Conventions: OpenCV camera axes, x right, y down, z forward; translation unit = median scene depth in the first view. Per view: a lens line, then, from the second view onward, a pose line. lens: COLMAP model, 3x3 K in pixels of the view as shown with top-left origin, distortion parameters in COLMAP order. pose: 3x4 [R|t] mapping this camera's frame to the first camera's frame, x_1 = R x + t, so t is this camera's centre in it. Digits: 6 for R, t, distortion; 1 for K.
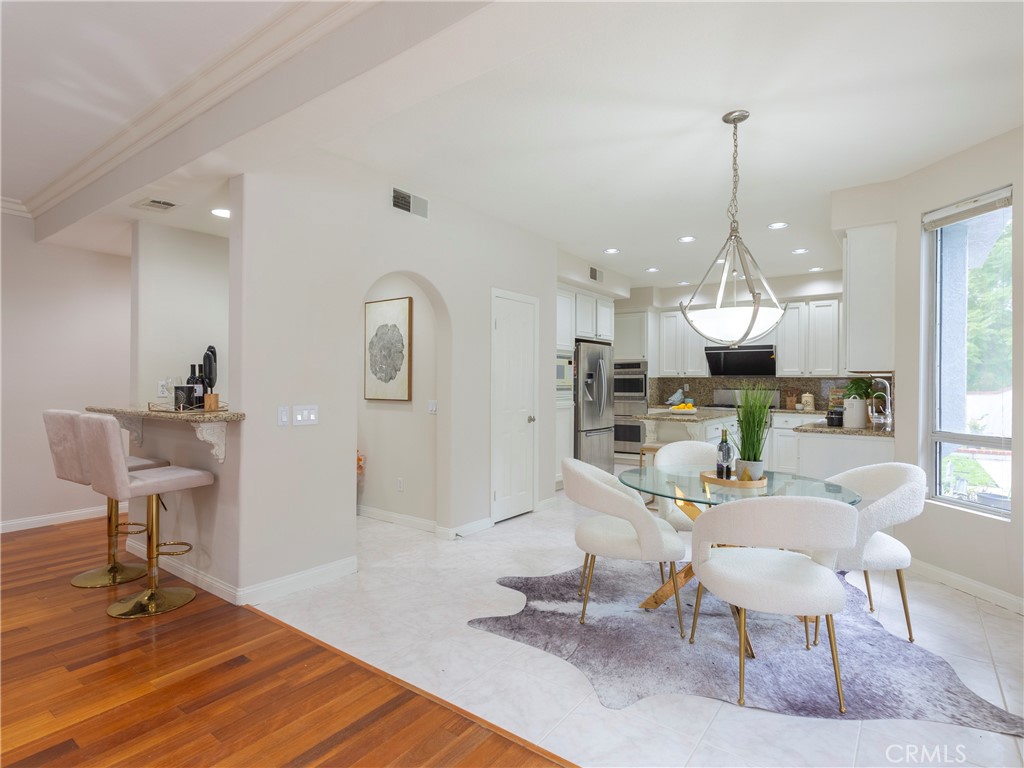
lens RADIAL K [[535.1, 0, 509.1], [0, 535.1, 382.9], [0, 0, 1]] dist [-0.002007, -0.000341]
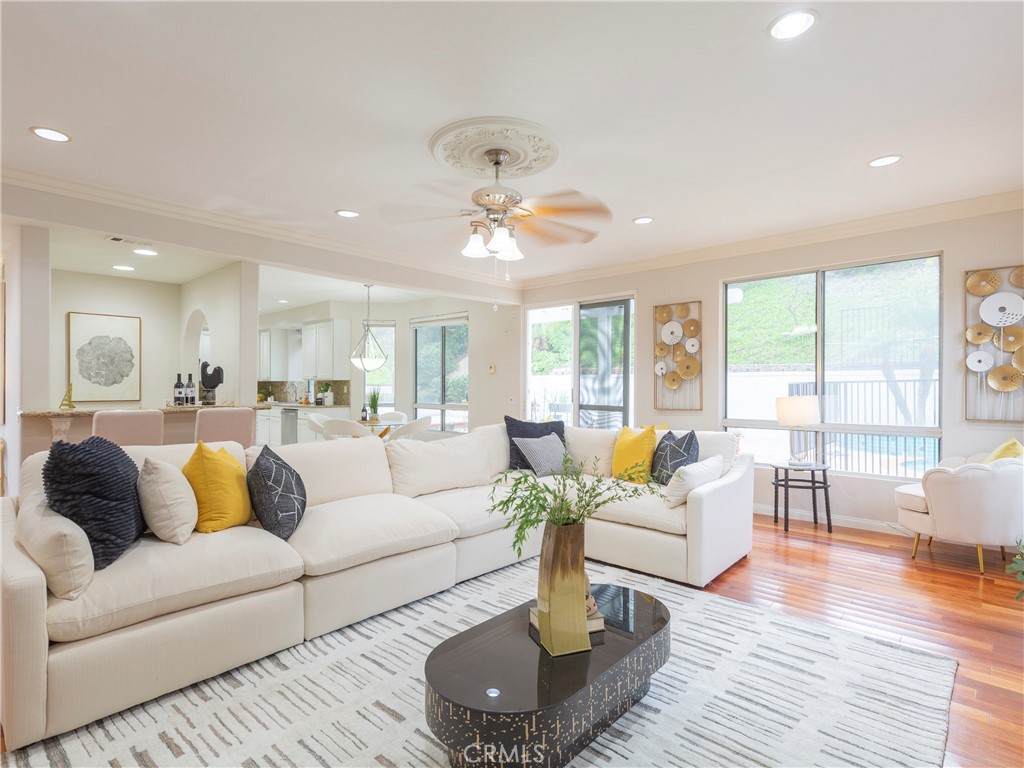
lens RADIAL K [[528.8, 0, 508.6], [0, 528.8, 389.1], [0, 0, 1]] dist [0.000385, 0.000357]
pose [[0.102102, -0.011086, 0.994712, -1.278895], [0.000346, 0.999938, 0.011109, -0.007080], [-0.994774, -0.000790, 0.102100, 0.019985]]
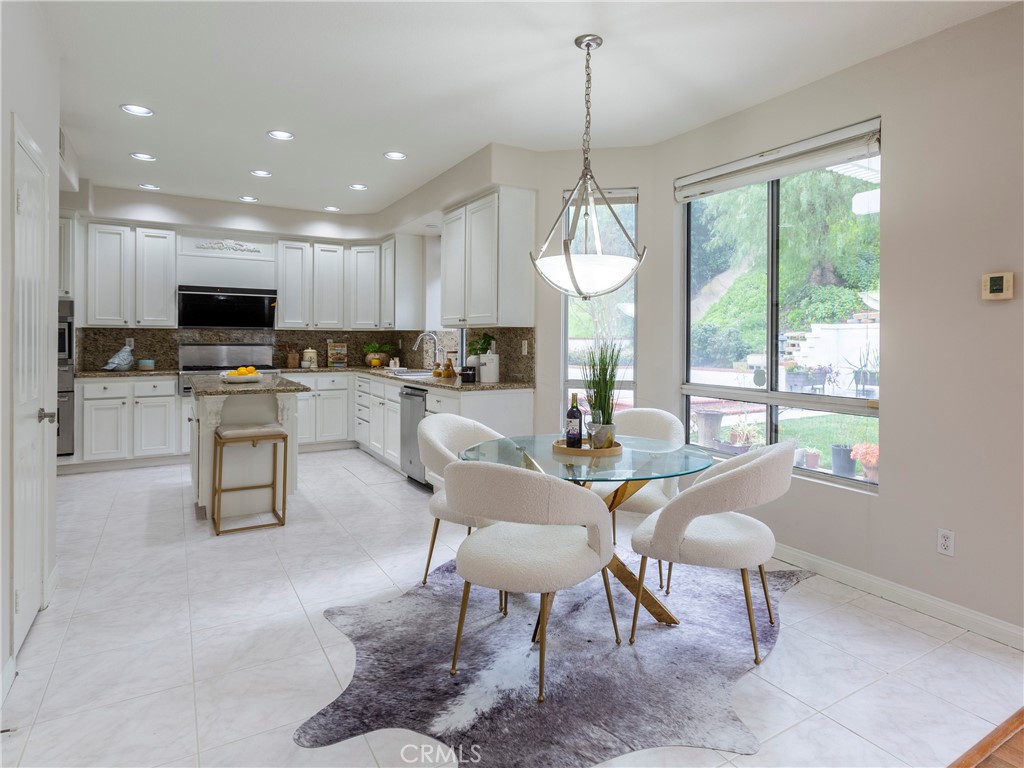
lens RADIAL K [[600.0, 0, 561.4], [0, 600.0, 343.2], [0, 0, 1]] dist [0.004253, -0.001172]
pose [[0.344148, -0.009782, 0.938864, -0.321297], [-0.003976, 0.999922, 0.011875, -0.004409], [-0.938907, -0.007820, 0.344082, 0.415790]]
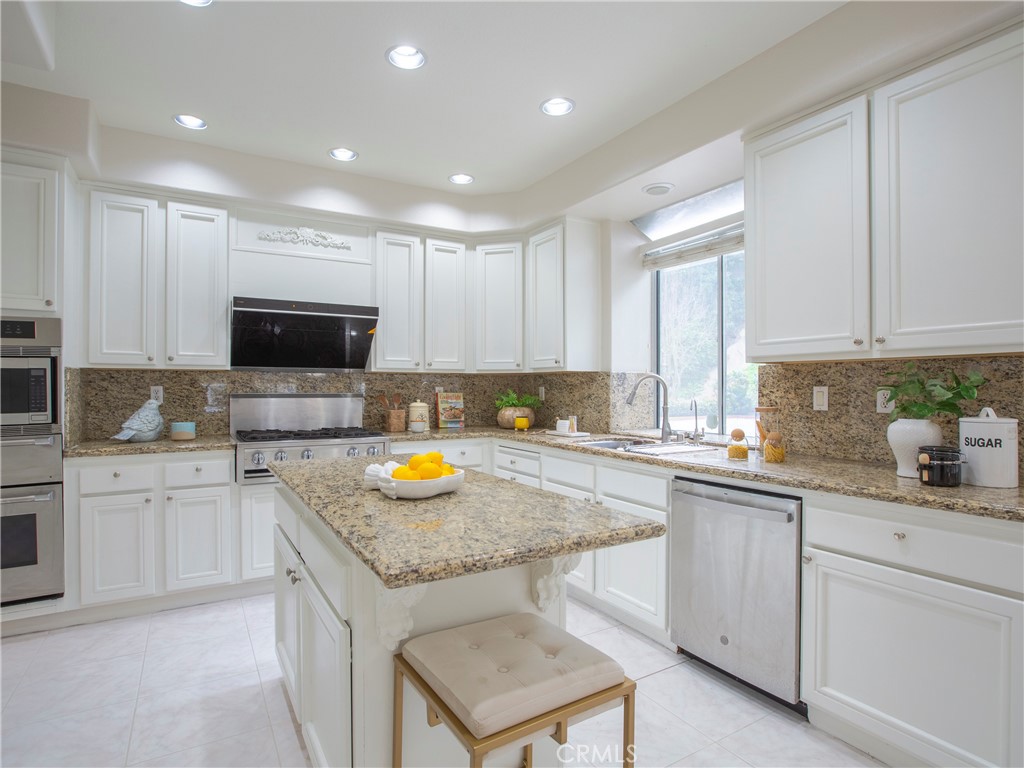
lens RADIAL K [[540.1, 0, 499.8], [0, 540.1, 389.6], [0, 0, 1]] dist [-0.065357, 0.032939]
pose [[0.385813, -0.009574, 0.922527, 0.101482], [0.001677, 0.999952, 0.009676, 0.002251], [-0.922576, -0.002186, 0.385810, 1.040306]]
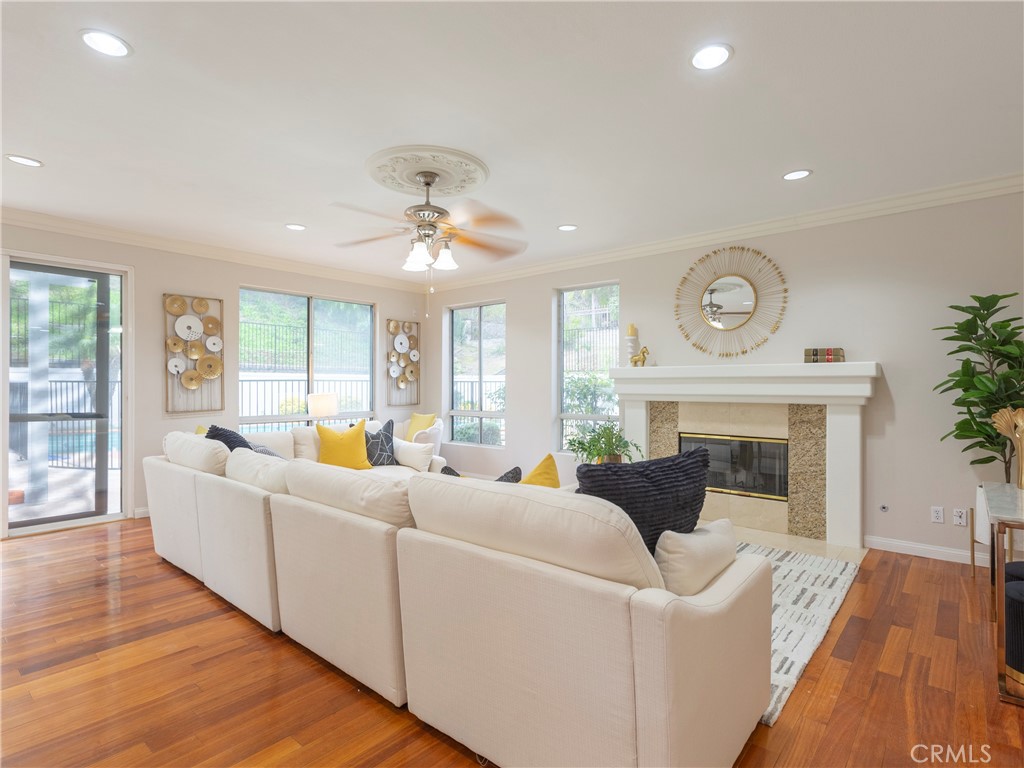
lens RADIAL K [[528.8, 0, 508.6], [0, 528.8, 389.1], [0, 0, 1]] dist [0.000385, 0.000357]
pose [[-0.997574, -0.004305, 0.069486, -0.785926], [-0.004069, 0.999985, 0.003534, 0.000265], [-0.069500, 0.003243, -0.997577, 0.829267]]
